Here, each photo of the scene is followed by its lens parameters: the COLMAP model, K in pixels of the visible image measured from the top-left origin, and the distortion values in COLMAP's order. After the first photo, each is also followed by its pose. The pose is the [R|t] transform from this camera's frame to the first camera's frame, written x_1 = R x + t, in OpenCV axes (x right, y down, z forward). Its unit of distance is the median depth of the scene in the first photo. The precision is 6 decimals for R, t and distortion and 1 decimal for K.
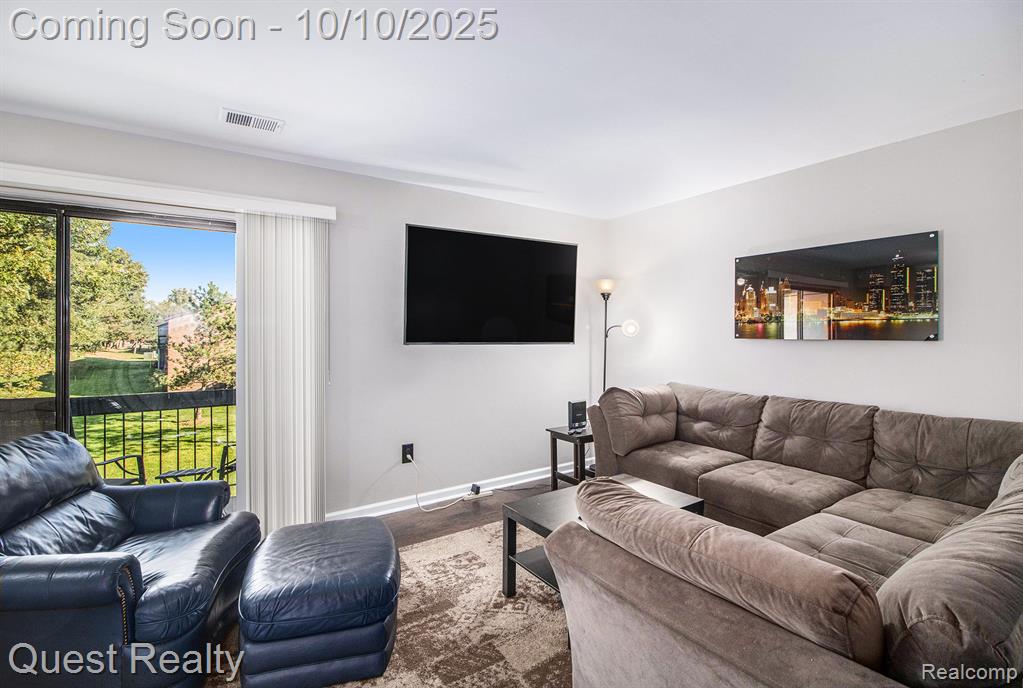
lens RADIAL K [[485.4, 0, 522.8], [0, 485.4, 330.3], [0, 0, 1]] dist [-0.036879, 0.000153]
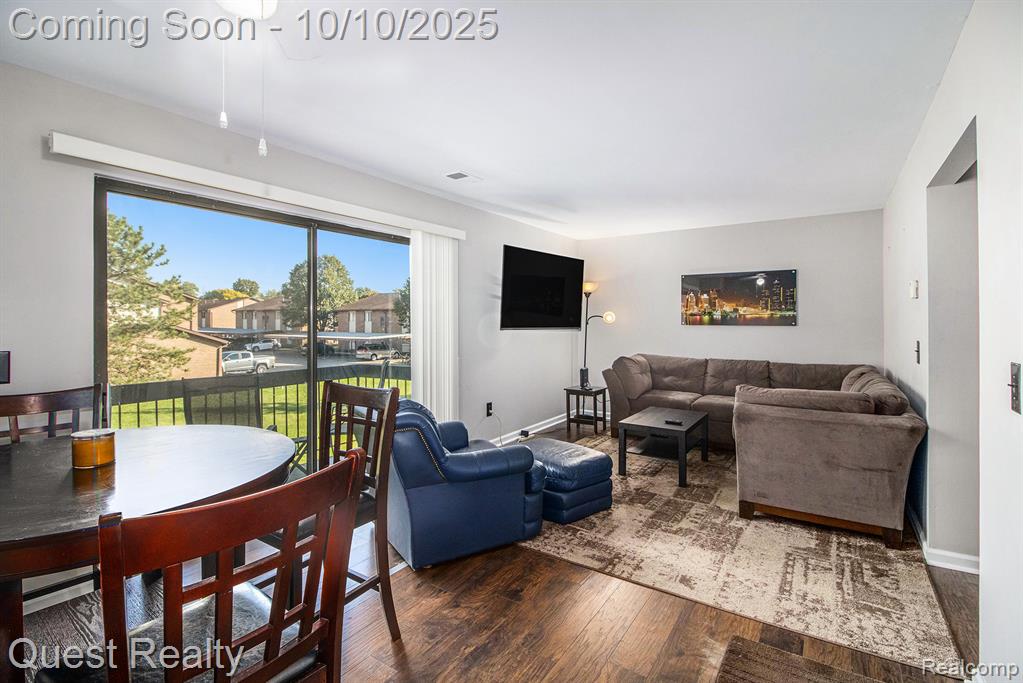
lens RADIAL K [[480.7, 0, 522.8], [0, 480.7, 311.2], [0, 0, 1]] dist [-0.024896, -0.000675]
pose [[0.929922, 0.009019, 0.367647, -0.673945], [-0.005353, 0.999925, -0.010989, -0.008430], [-0.367719, 0.008251, 0.929900, -0.315720]]
